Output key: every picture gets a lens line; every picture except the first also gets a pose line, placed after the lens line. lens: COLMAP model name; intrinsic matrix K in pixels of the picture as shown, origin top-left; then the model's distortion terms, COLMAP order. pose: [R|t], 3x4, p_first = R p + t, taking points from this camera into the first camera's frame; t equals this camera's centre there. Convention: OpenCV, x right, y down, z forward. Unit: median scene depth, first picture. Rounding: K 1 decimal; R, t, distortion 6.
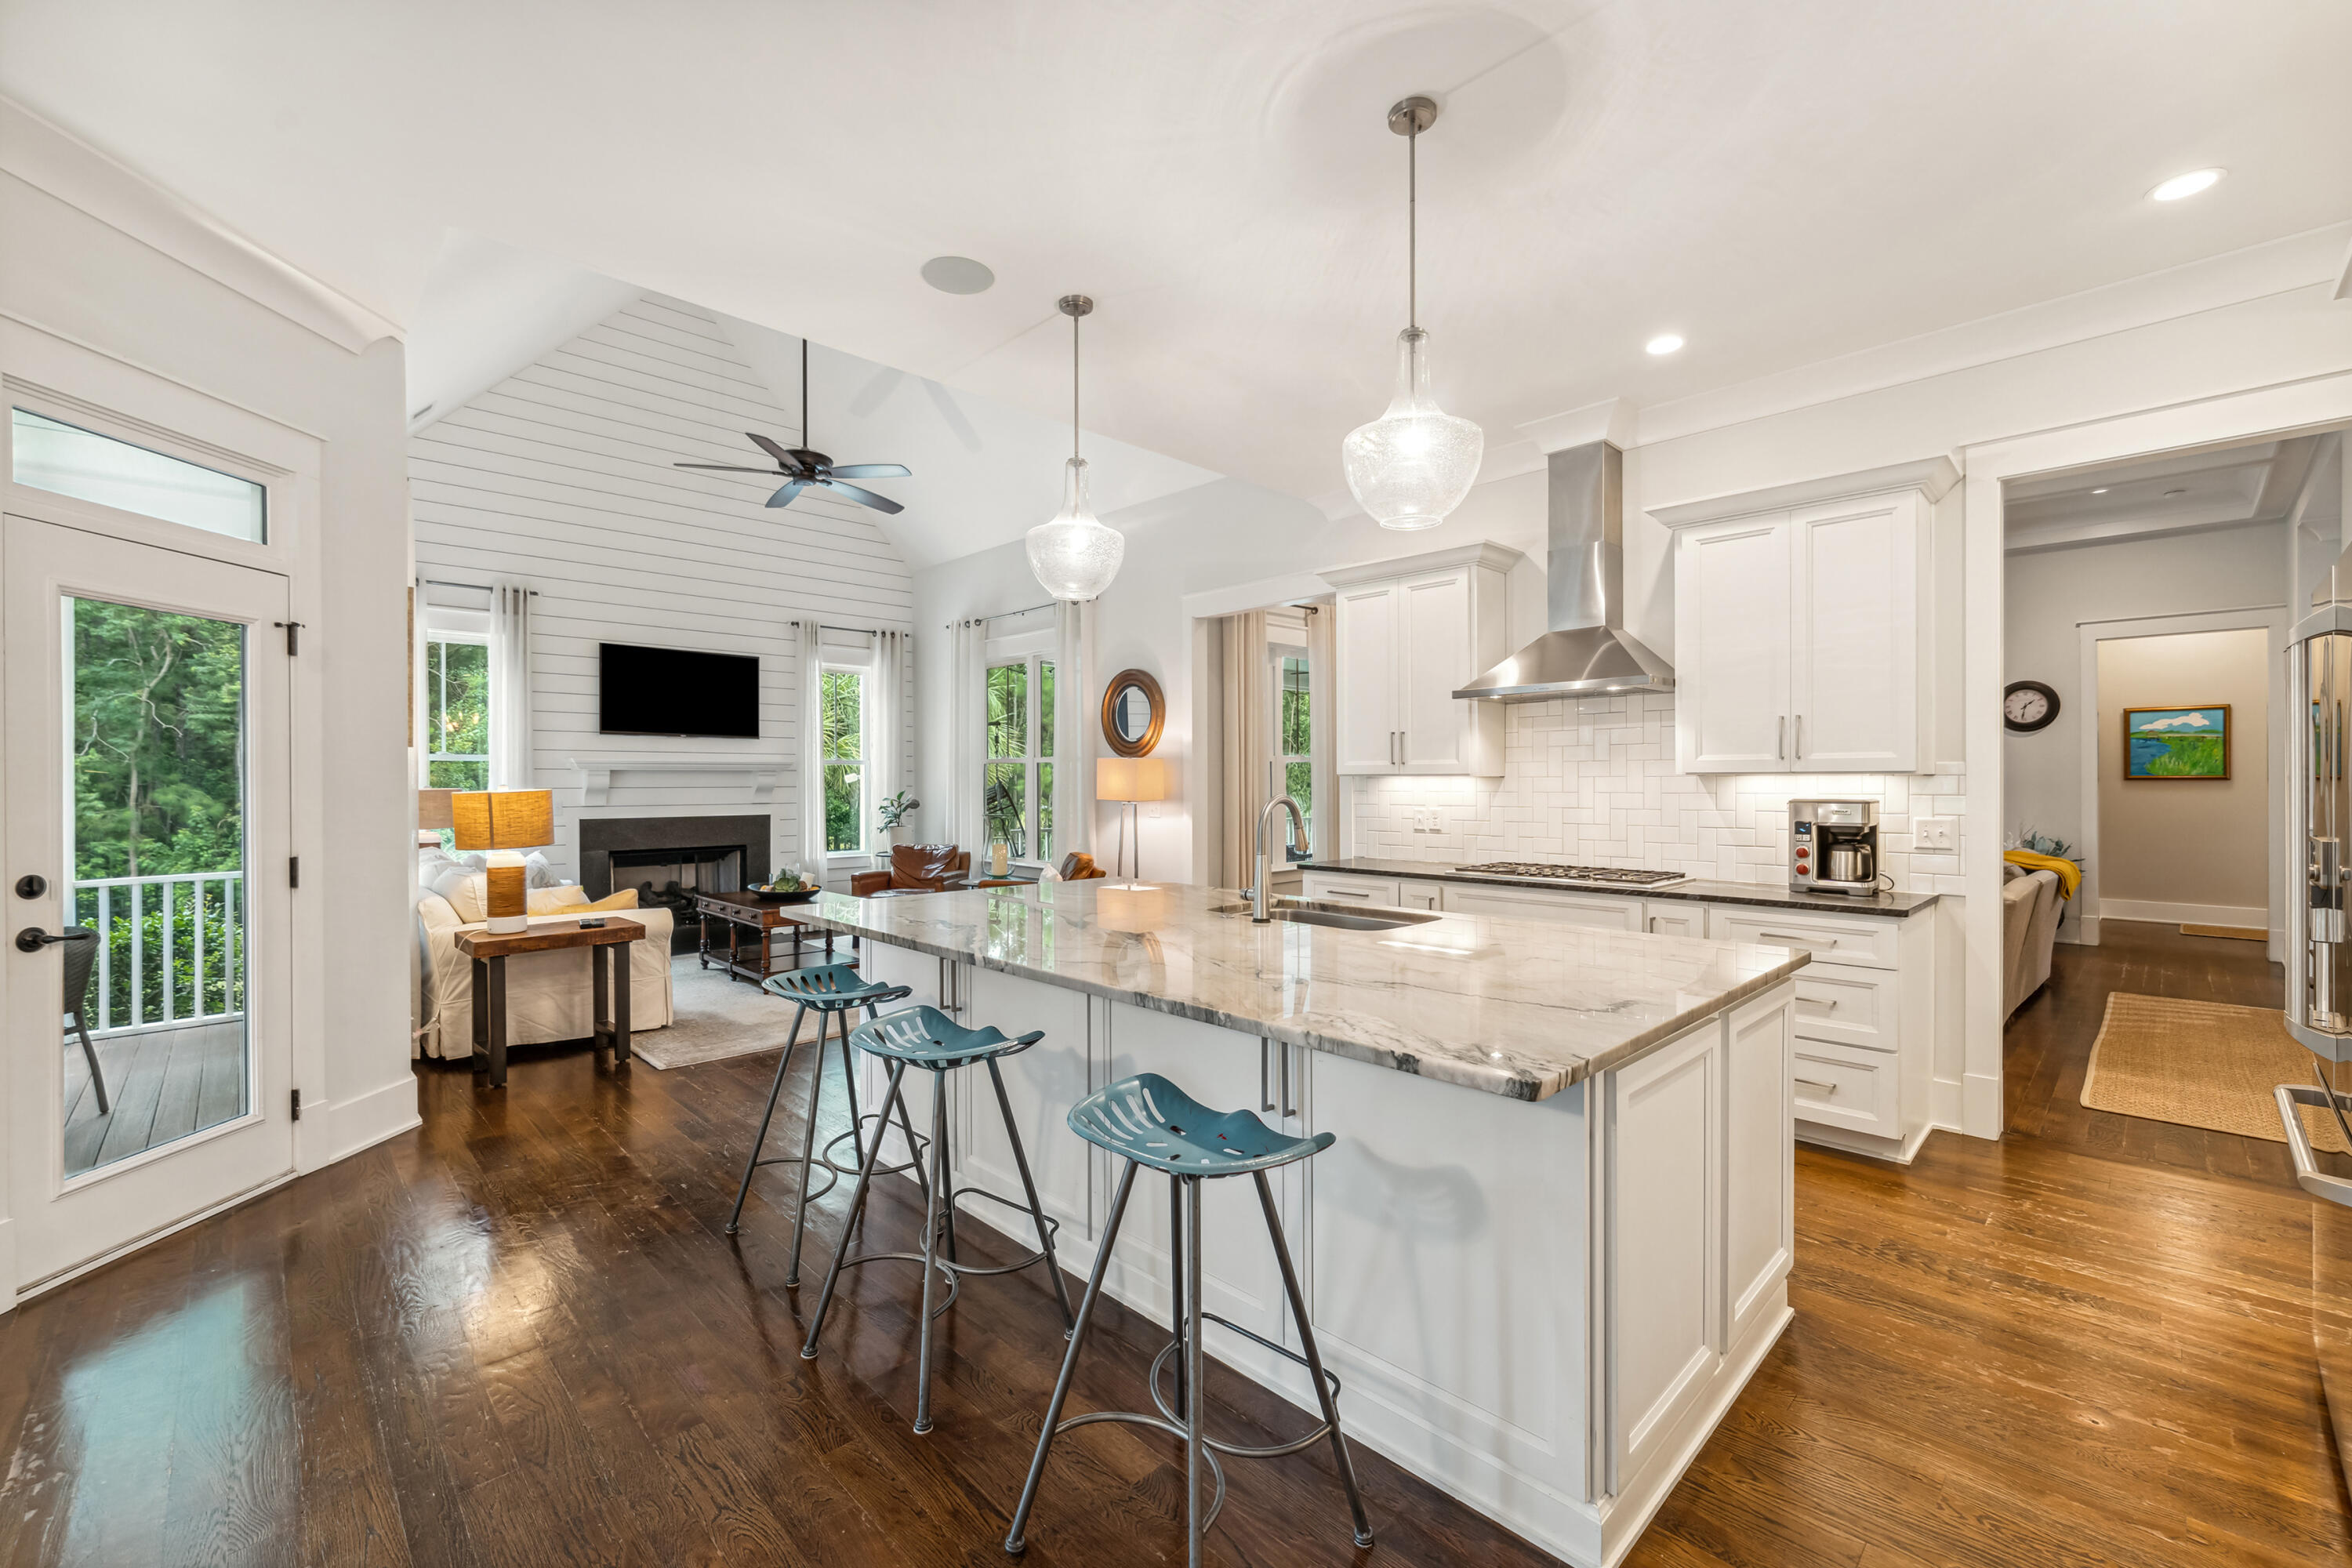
lens RADIAL K [[979.6, 0, 1150.0], [0, 979.6, 776.6], [0, 0, 1]] dist [-0.001649, -0.000023]
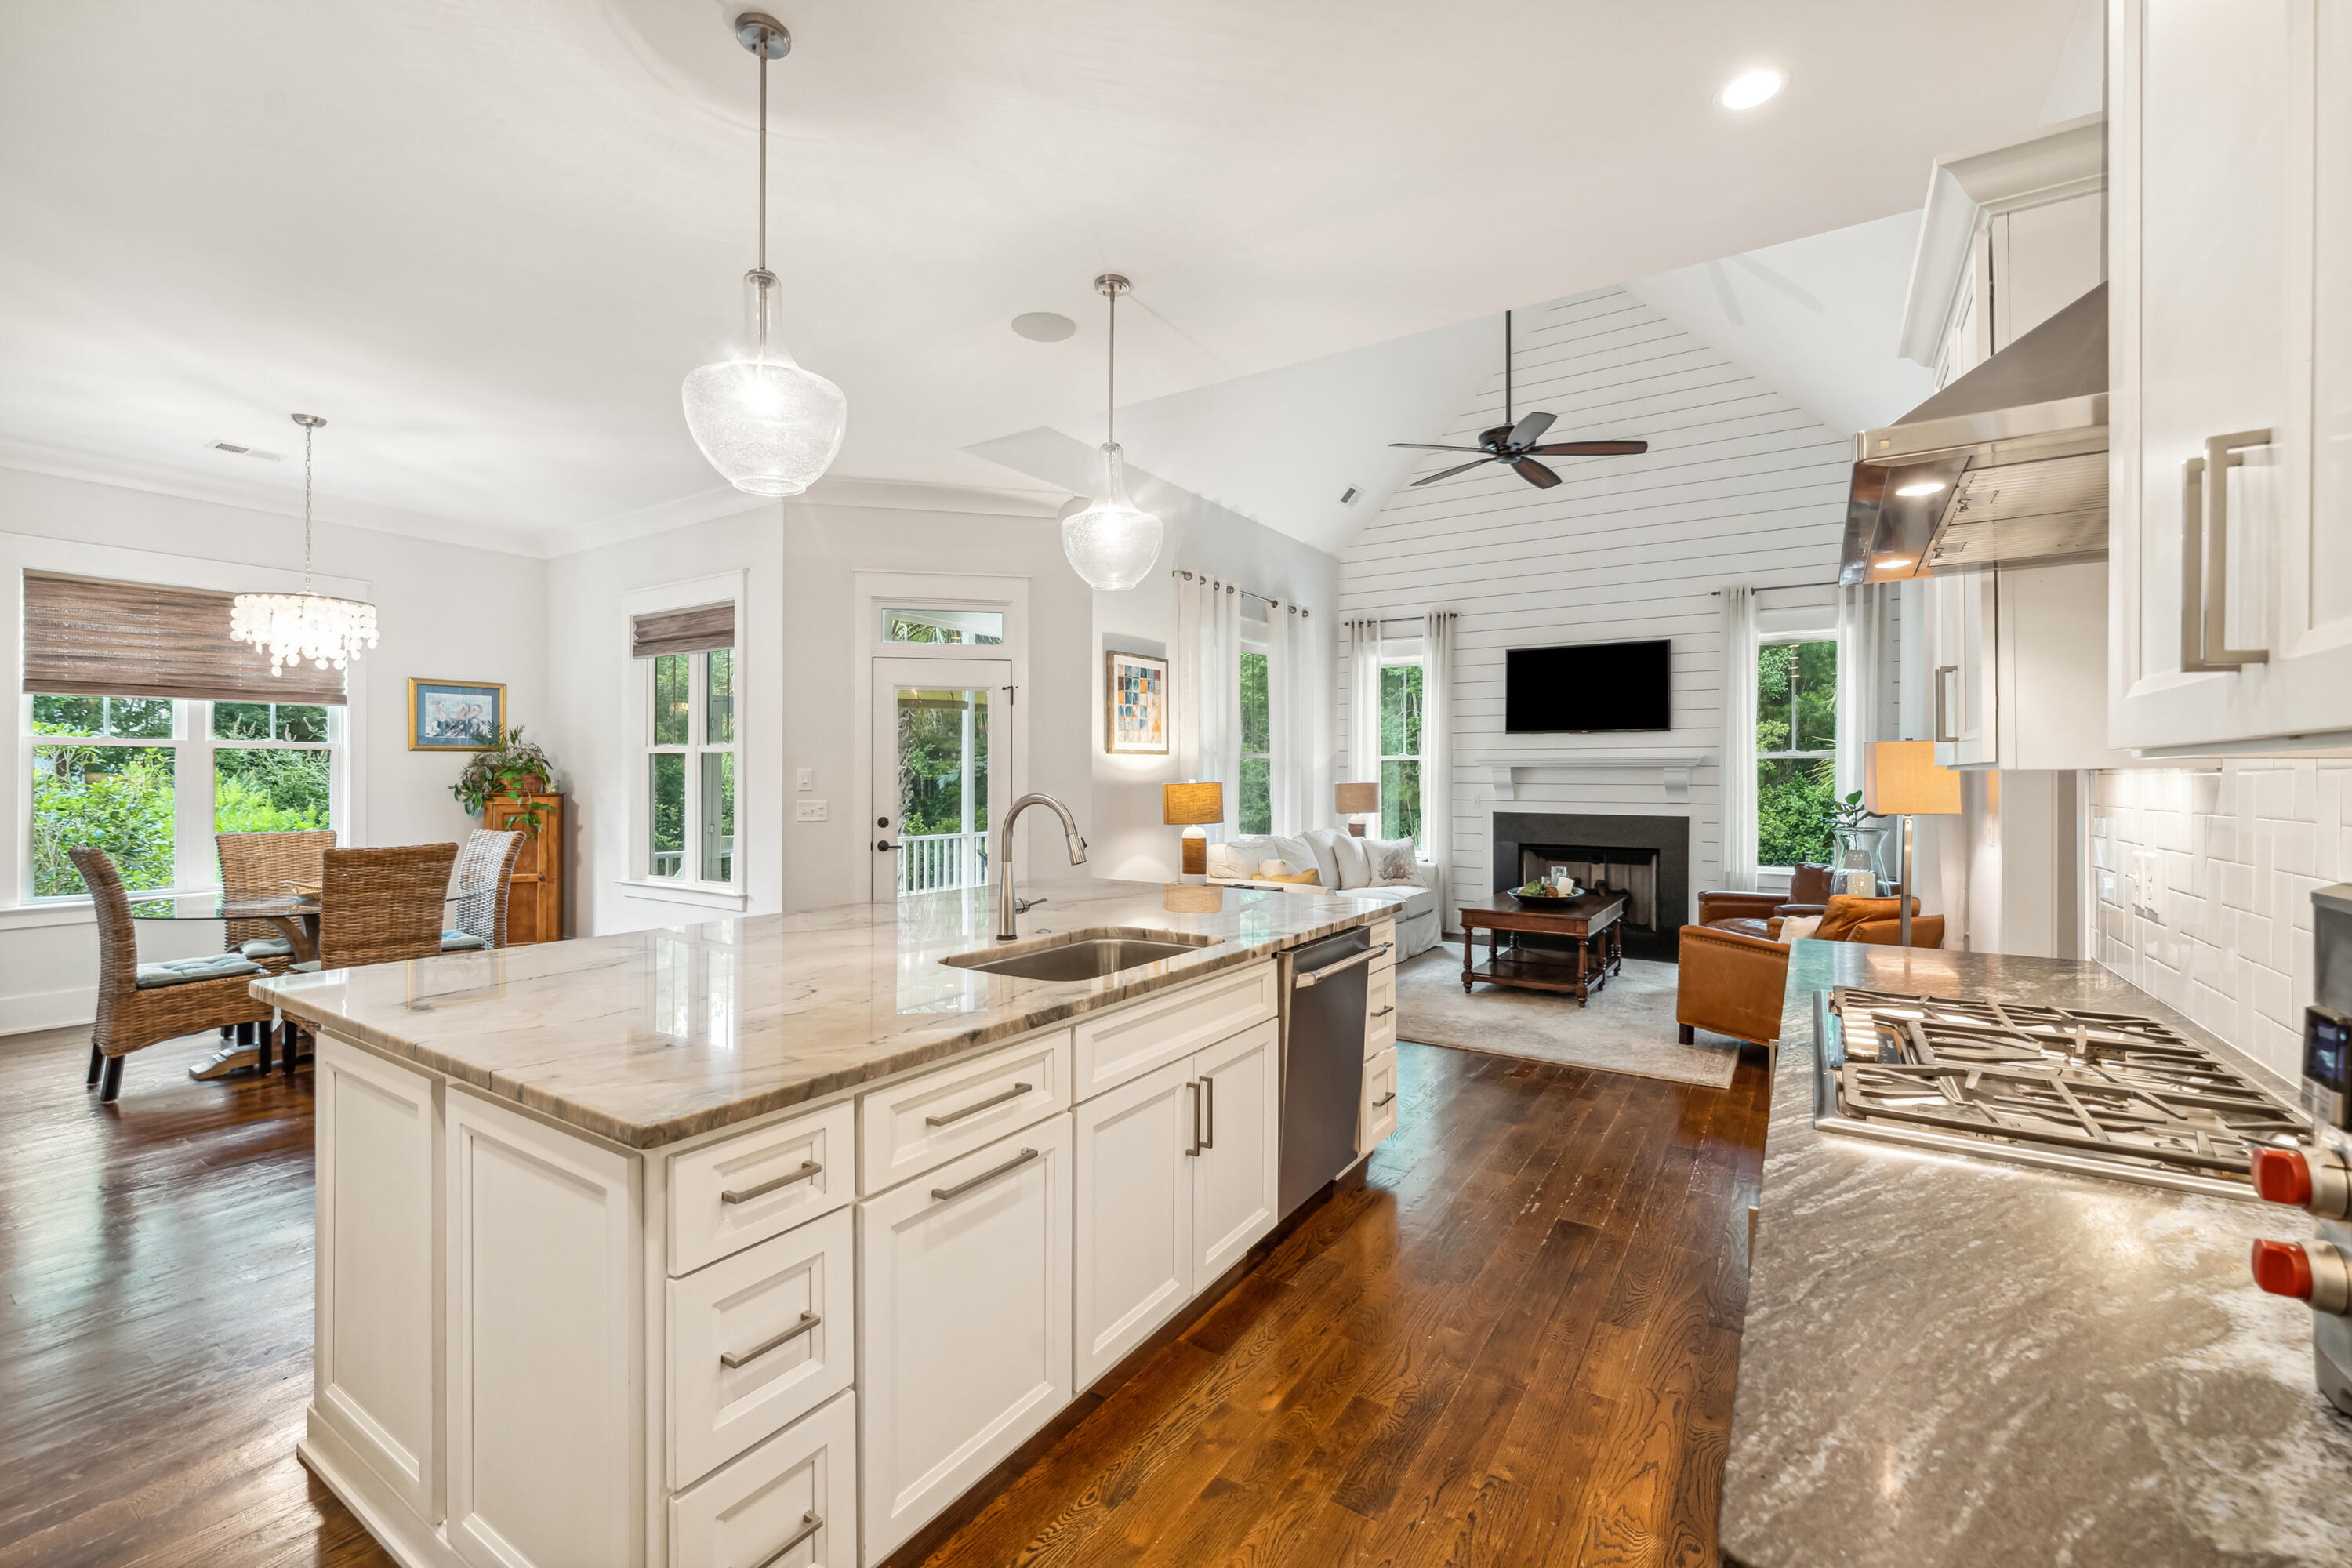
lens RADIAL K [[979.6, 0, 1150.0], [0, 979.6, 776.6], [0, 0, 1]] dist [-0.001649, -0.000023]
pose [[0.228091, 0.004999, -0.973627, 0.399340], [-0.001887, 0.999987, 0.004692, -0.000545], [0.973638, 0.000767, 0.228098, 0.372553]]
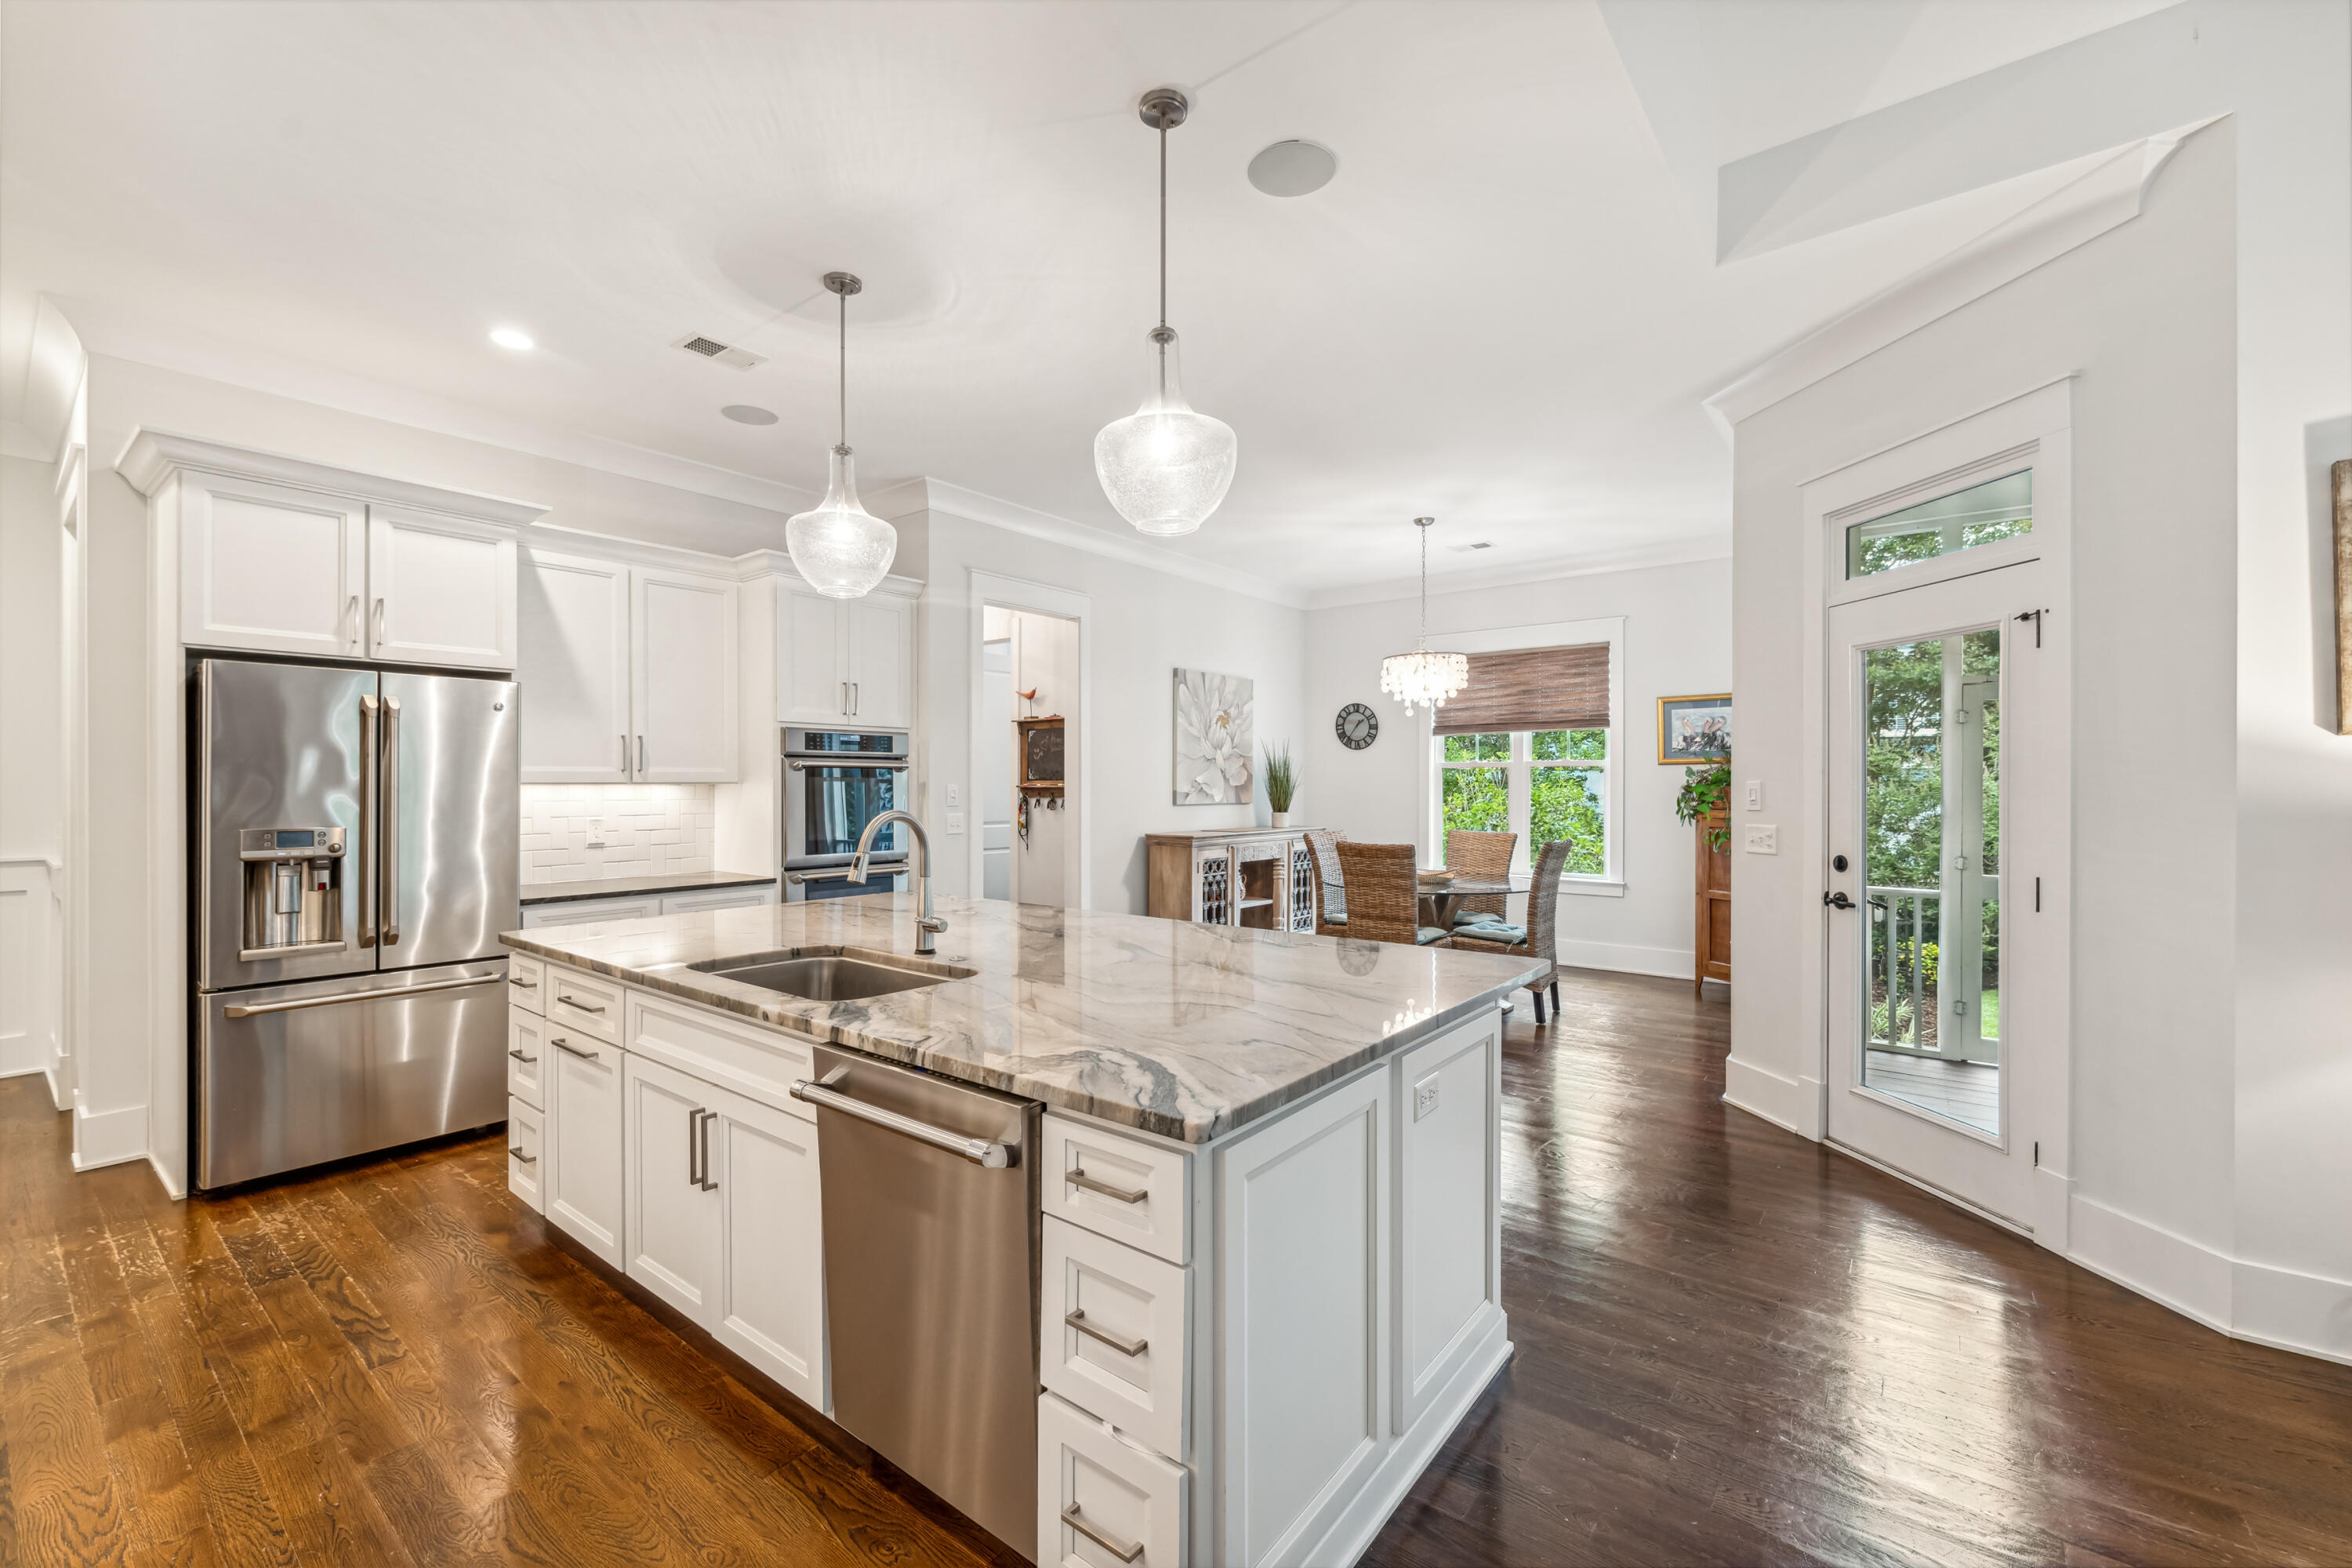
lens RADIAL K [[973.1, 0, 1176.0], [0, 973.1, 784.0], [0, 0, 1]] dist [-0.002816, -0.000080]
pose [[-0.988070, 0.003175, -0.153976, 0.009480], [0.003308, 0.999994, -0.000607, -0.001172], [0.153973, -0.001109, -0.988074, 0.767569]]
